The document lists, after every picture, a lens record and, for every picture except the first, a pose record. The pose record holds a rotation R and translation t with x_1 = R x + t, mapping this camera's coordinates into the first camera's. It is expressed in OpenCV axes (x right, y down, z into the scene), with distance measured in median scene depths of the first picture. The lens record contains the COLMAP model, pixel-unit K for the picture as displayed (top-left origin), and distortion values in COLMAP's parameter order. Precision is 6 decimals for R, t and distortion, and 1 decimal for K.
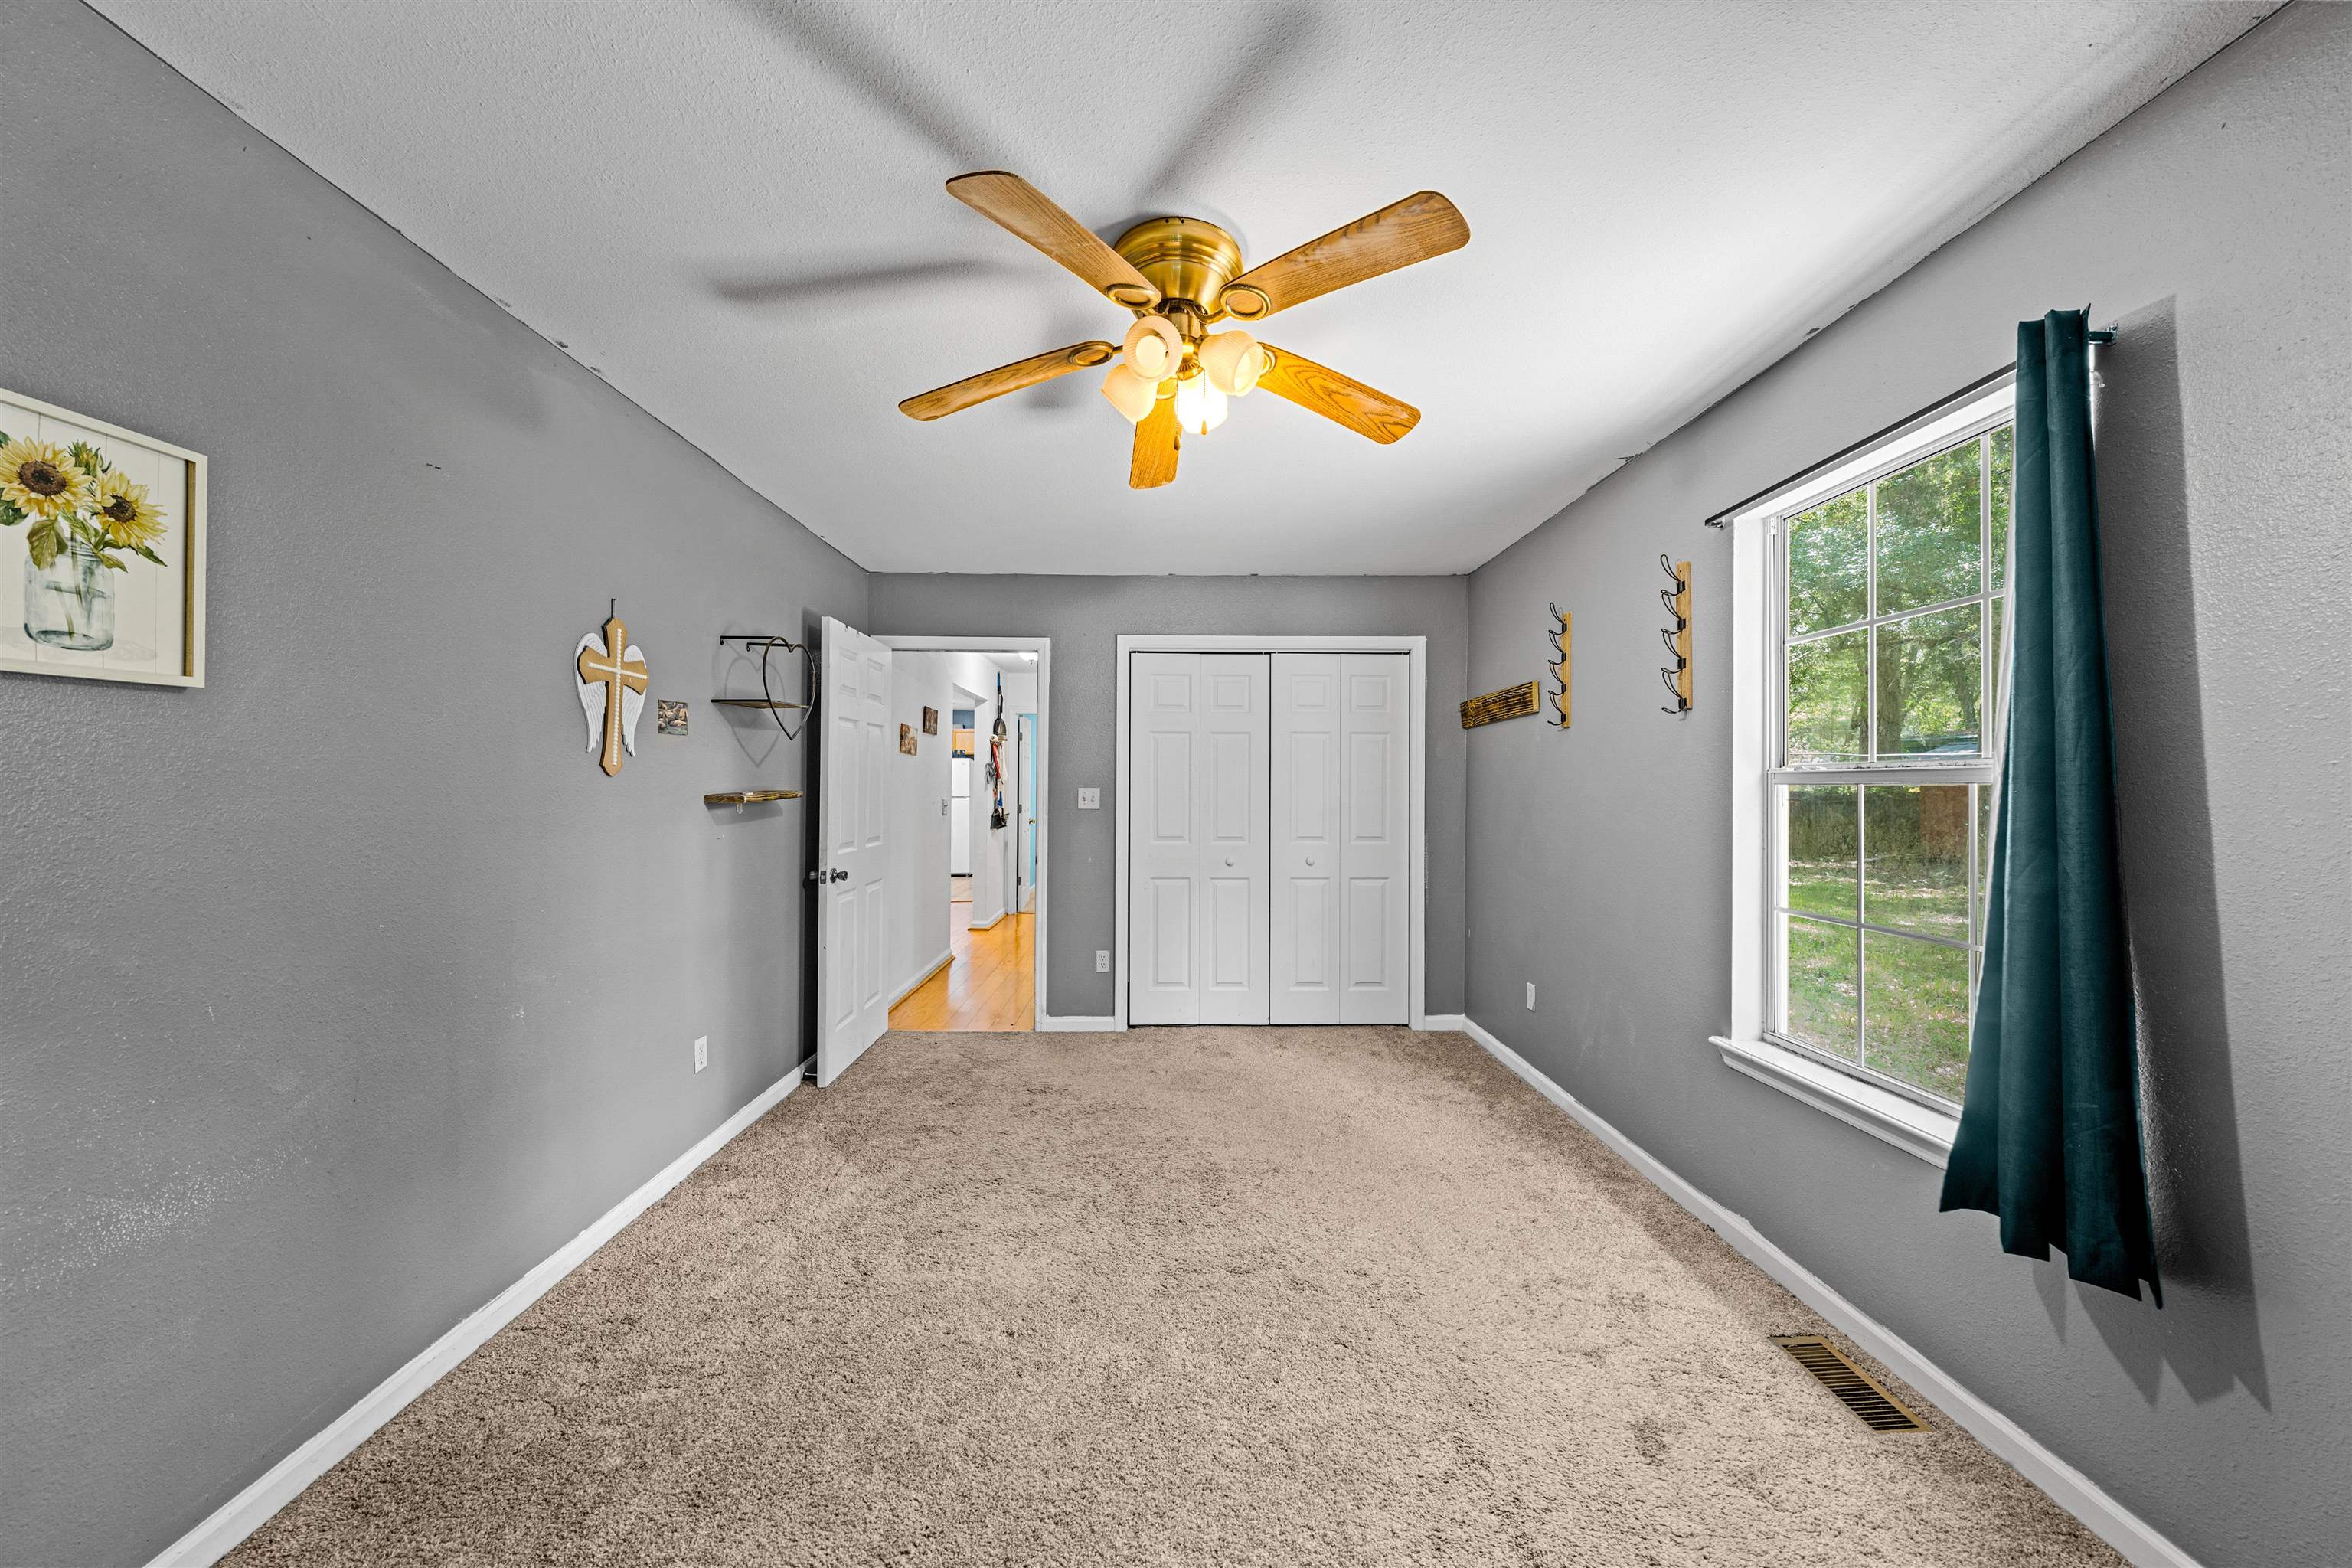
lens RADIAL K [[803.2, 0, 1175.0], [0, 803.2, 780.0], [0, 0, 1]] dist [-0.000731, -0.000089]
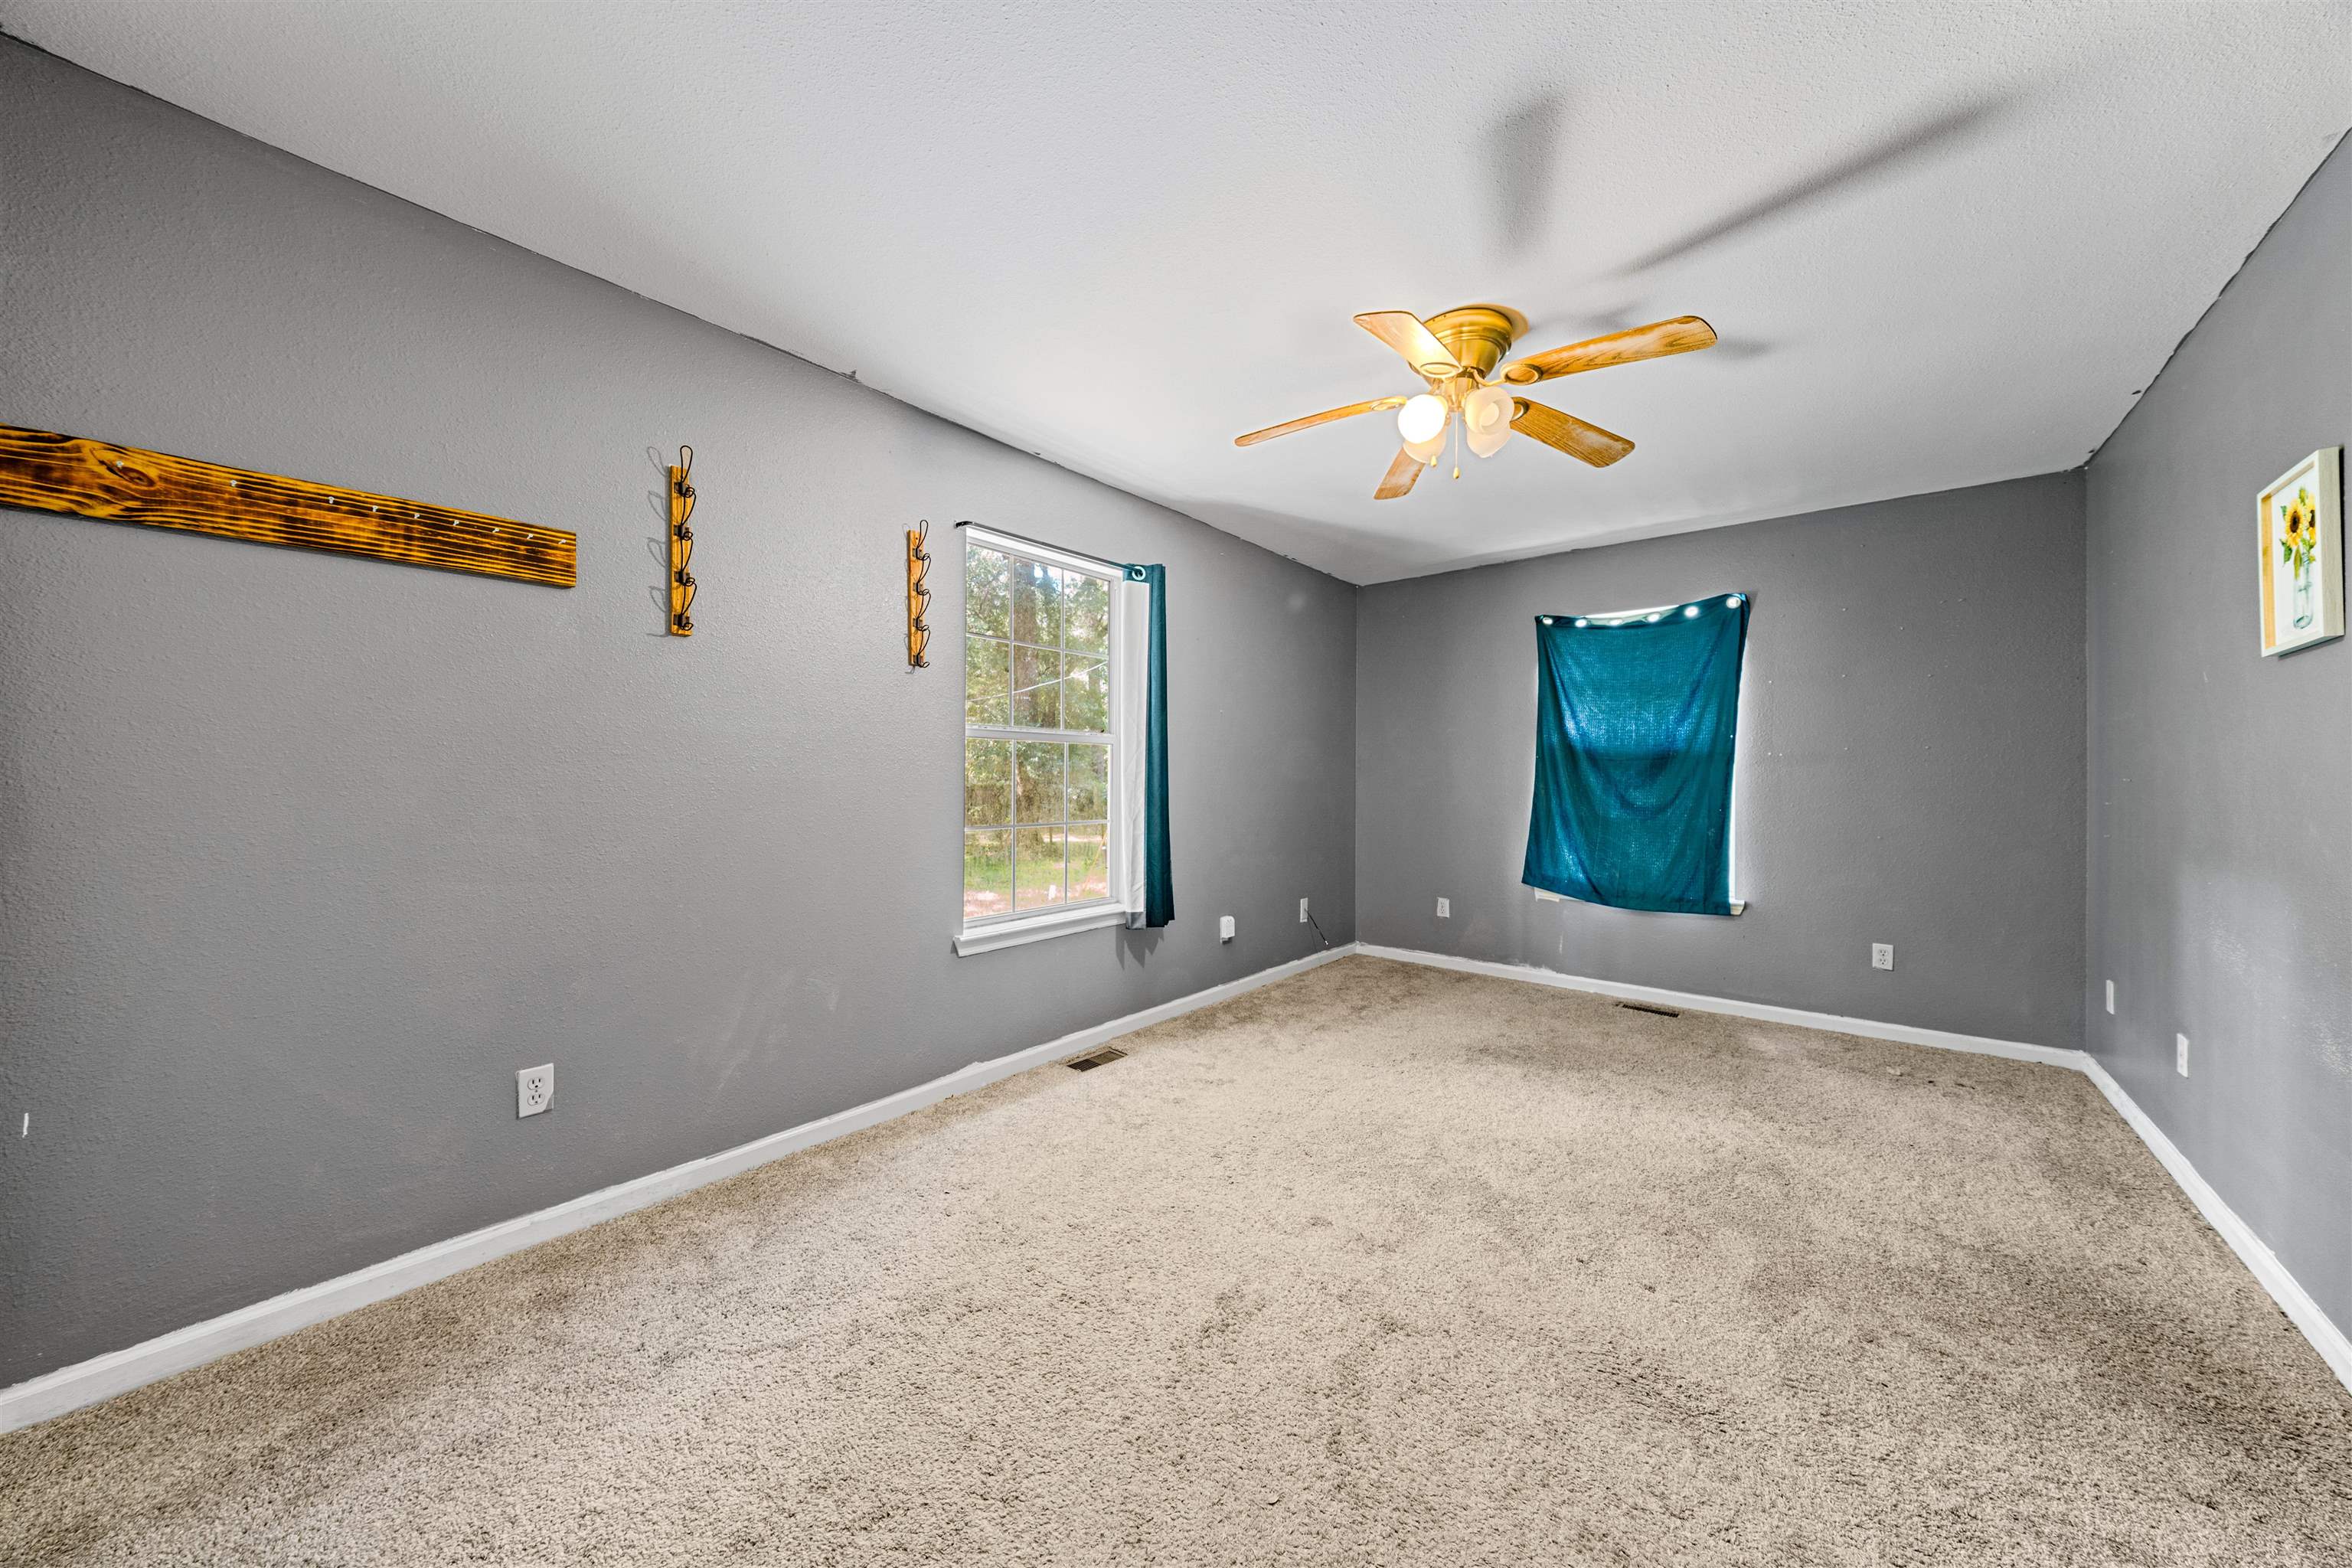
lens RADIAL K [[803.2, 0, 1175.0], [0, 803.2, 780.0], [0, 0, 1]] dist [-0.000731, -0.000089]
pose [[-0.756645, -0.008402, 0.653772, -0.481816], [-0.015122, 0.999875, -0.004652, 0.095178], [-0.653651, -0.013407, -0.756677, 2.148485]]
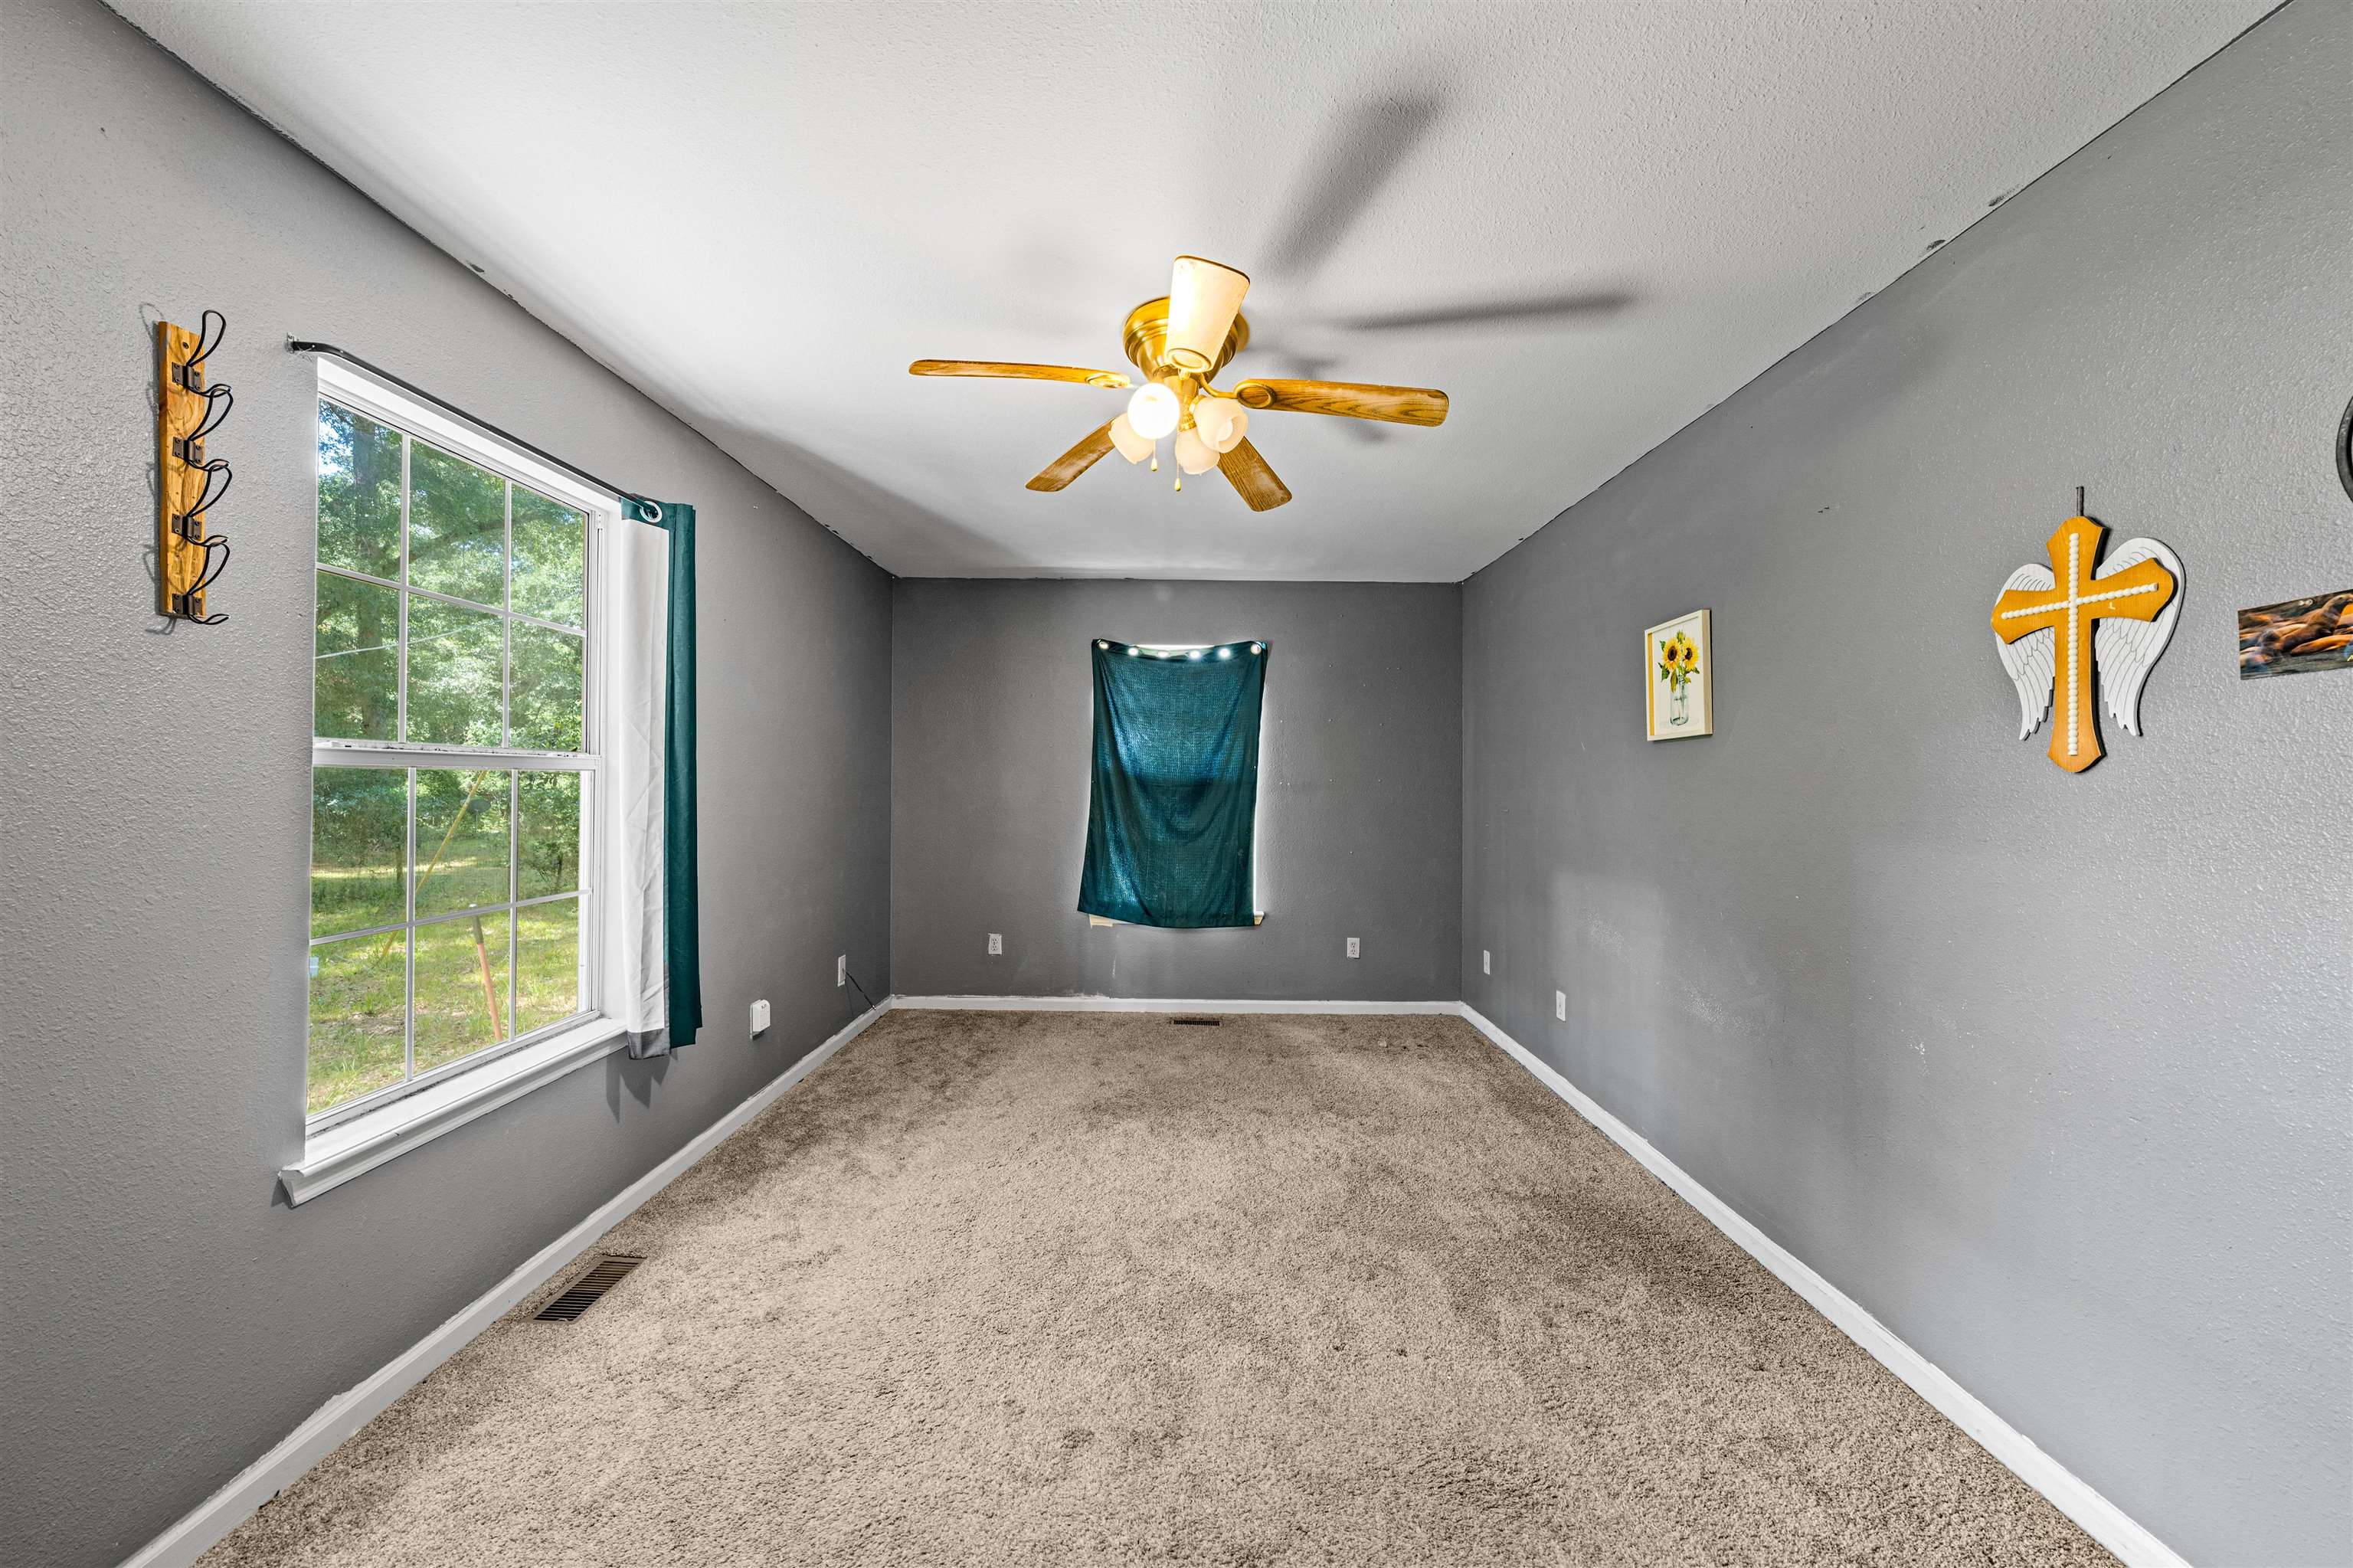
lens RADIAL K [[816.9, 0, 1180.8], [0, 816.9, 777.9], [0, 0, 1]] dist [-0.000539, -0.000401]
pose [[-0.999844, -0.012577, 0.012438, -0.020054], [-0.012775, 0.999790, -0.016030, 0.022292], [-0.012234, -0.016186, -0.999794, 2.029041]]
